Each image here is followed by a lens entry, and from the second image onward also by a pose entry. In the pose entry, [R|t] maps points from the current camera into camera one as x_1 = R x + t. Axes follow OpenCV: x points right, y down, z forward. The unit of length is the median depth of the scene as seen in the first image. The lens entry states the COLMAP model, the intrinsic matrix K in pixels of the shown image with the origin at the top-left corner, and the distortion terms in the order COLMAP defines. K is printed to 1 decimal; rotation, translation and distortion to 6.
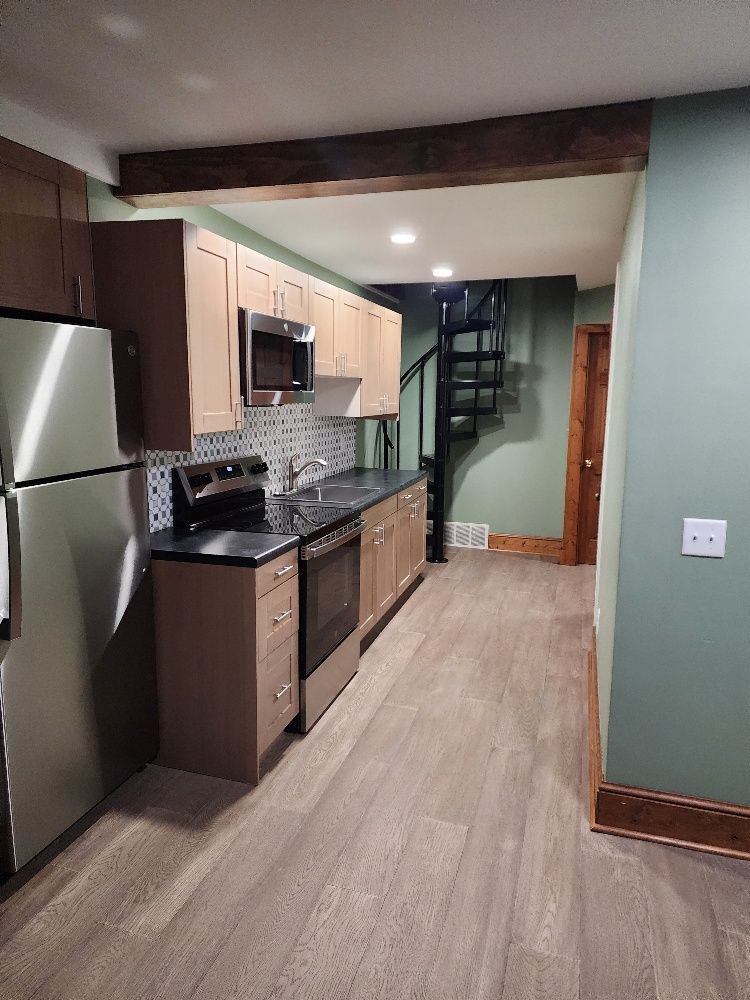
lens RADIAL K [[665.1, 0, 376.9], [0, 665.1, 493.5], [0, 0, 1]] dist [0.094173, -0.080772]
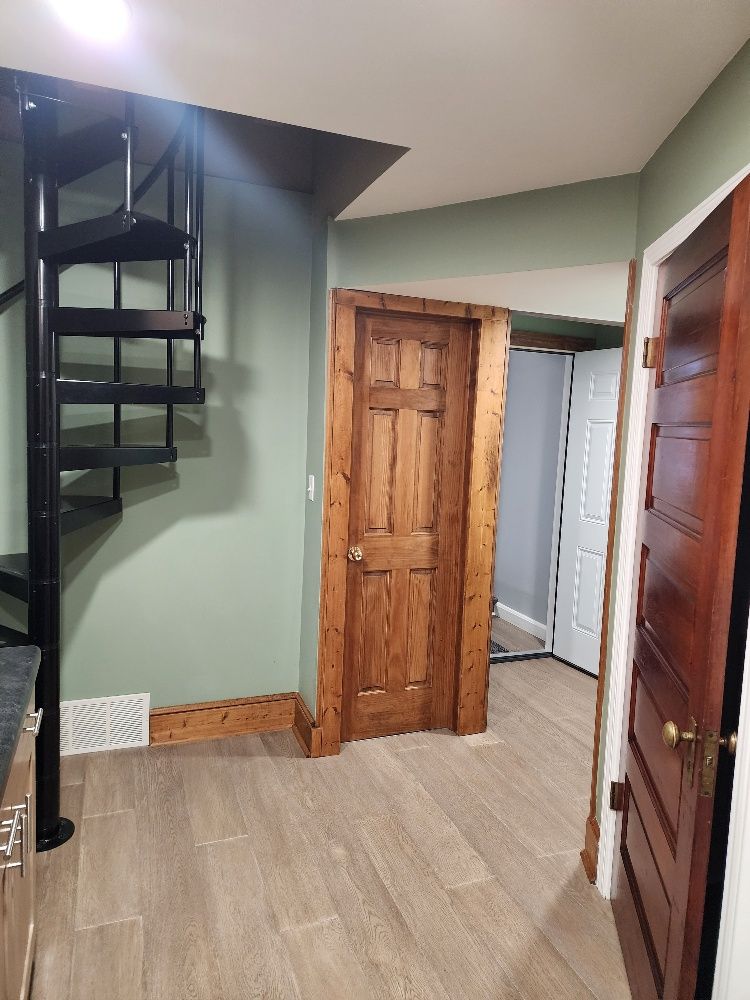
lens RADIAL K [[665.1, 0, 376.9], [0, 665.1, 493.5], [0, 0, 1]] dist [0.094173, -0.080772]
pose [[0.782482, -0.042011, 0.621254, 0.003634], [0.061507, 0.998057, -0.009977, -0.087878], [-0.619628, 0.046018, 0.783546, 0.584317]]
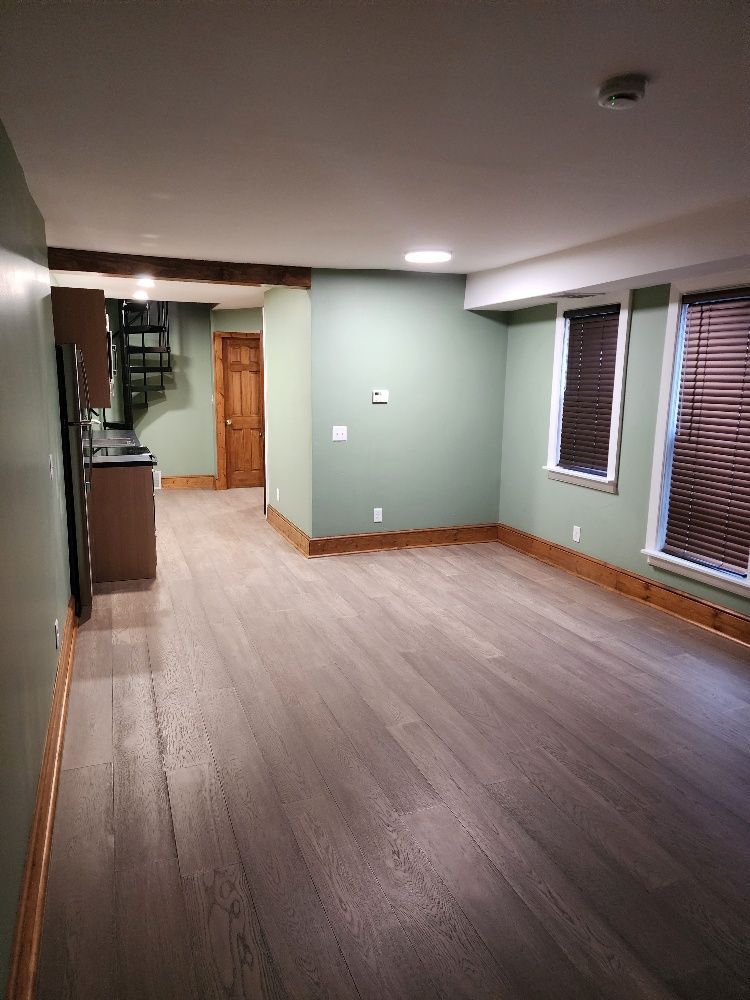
lens RADIAL K [[665.1, 0, 376.9], [0, 665.1, 493.5], [0, 0, 1]] dist [0.094173, -0.080772]
pose [[0.782477, -0.109085, 0.613050, -0.385600], [0.091505, 0.993991, 0.060075, 0.058428], [-0.615919, 0.009090, 0.787757, -0.428368]]
